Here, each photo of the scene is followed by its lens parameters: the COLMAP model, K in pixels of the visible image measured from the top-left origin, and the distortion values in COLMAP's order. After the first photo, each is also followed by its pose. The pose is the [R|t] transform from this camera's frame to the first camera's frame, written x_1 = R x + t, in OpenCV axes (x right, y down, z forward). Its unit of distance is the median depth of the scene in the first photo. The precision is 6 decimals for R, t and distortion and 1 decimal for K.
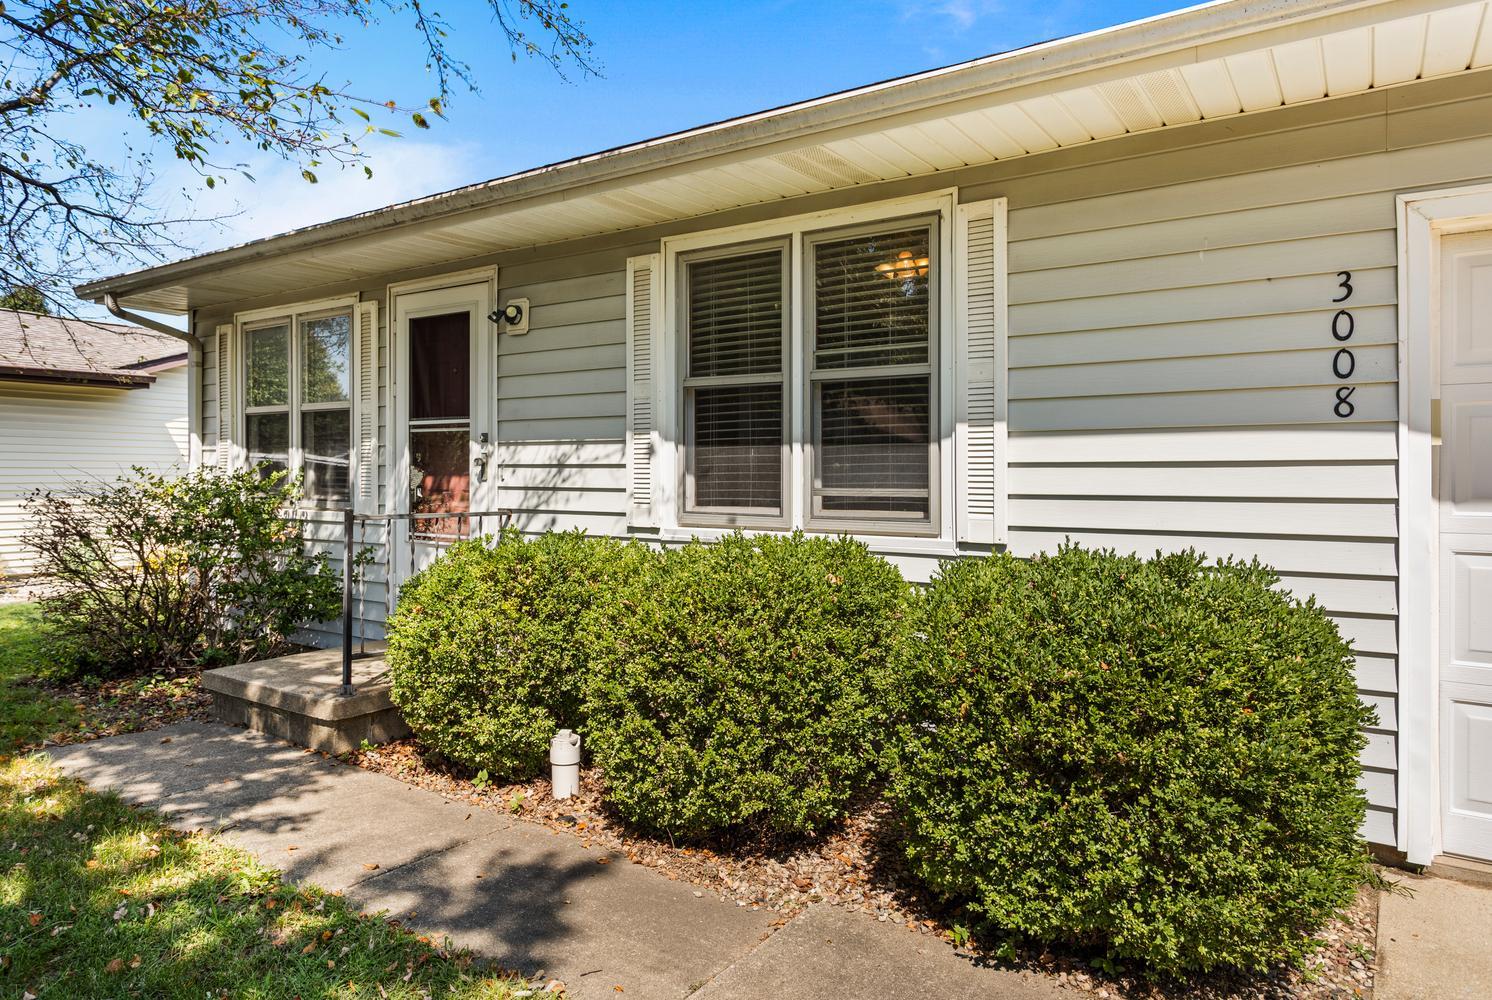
lens RADIAL K [[937.4, 0, 745.1], [0, 937.4, 498.2], [0, 0, 1]] dist [0.001898, 0.000163]
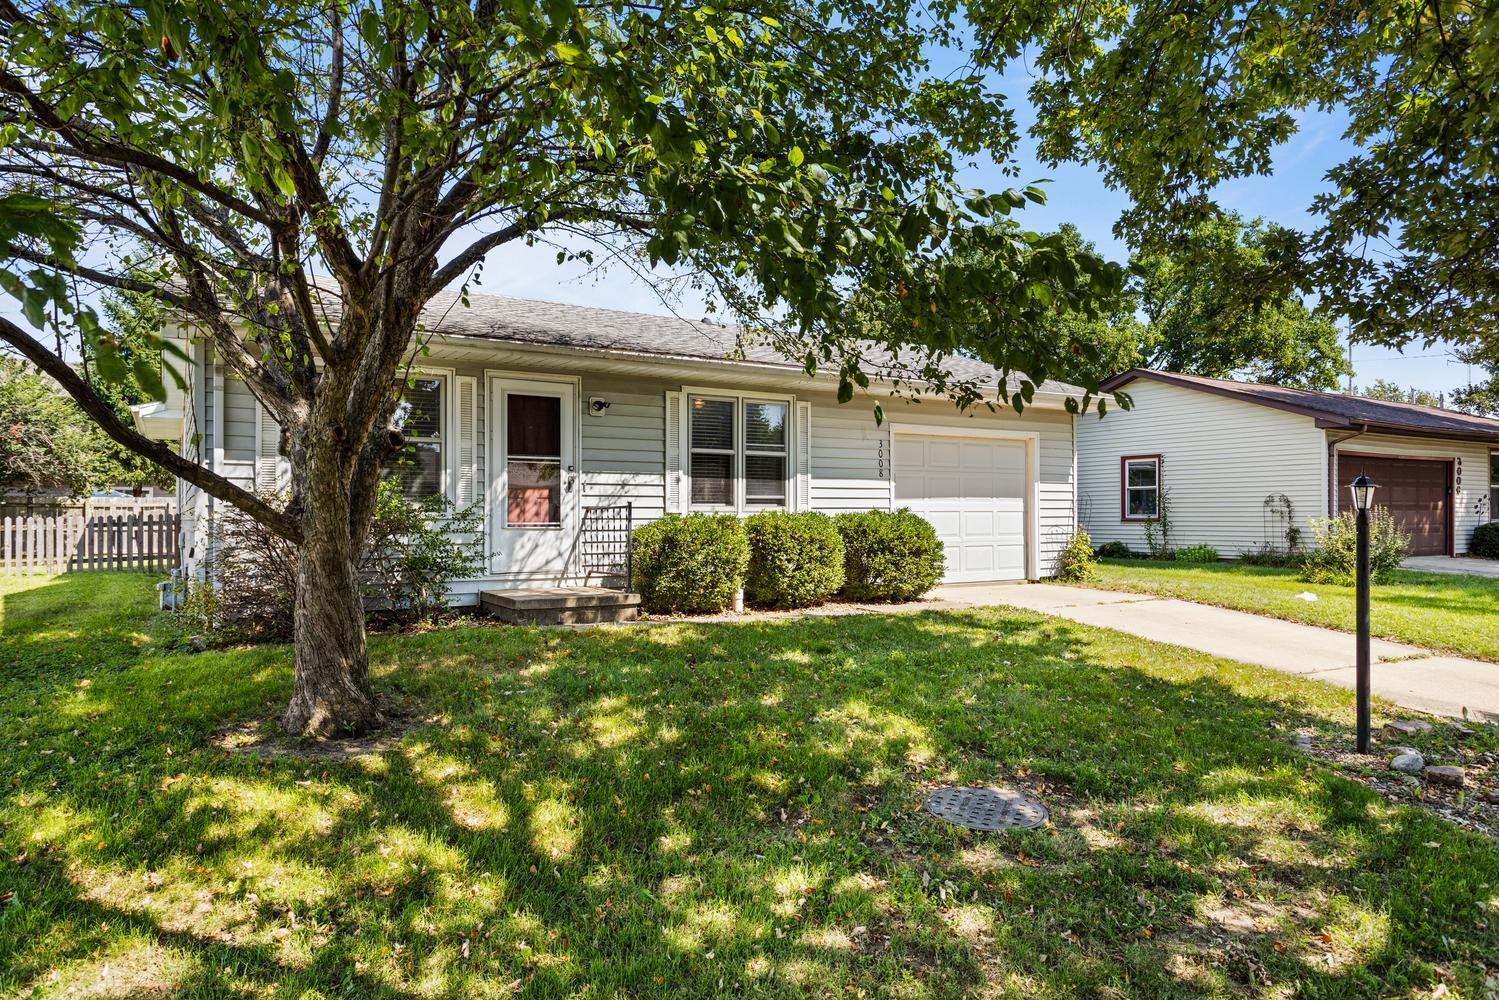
lens RADIAL K [[941.8, 0, 749.8], [0, 941.8, 498.8], [0, 0, 1]] dist [0.001898, 0.000163]
pose [[0.419399, -0.000469, 0.907802, -2.098025], [0.016421, 0.999840, -0.007070, 0.015771], [-0.907653, 0.017872, 0.419340, -0.101509]]
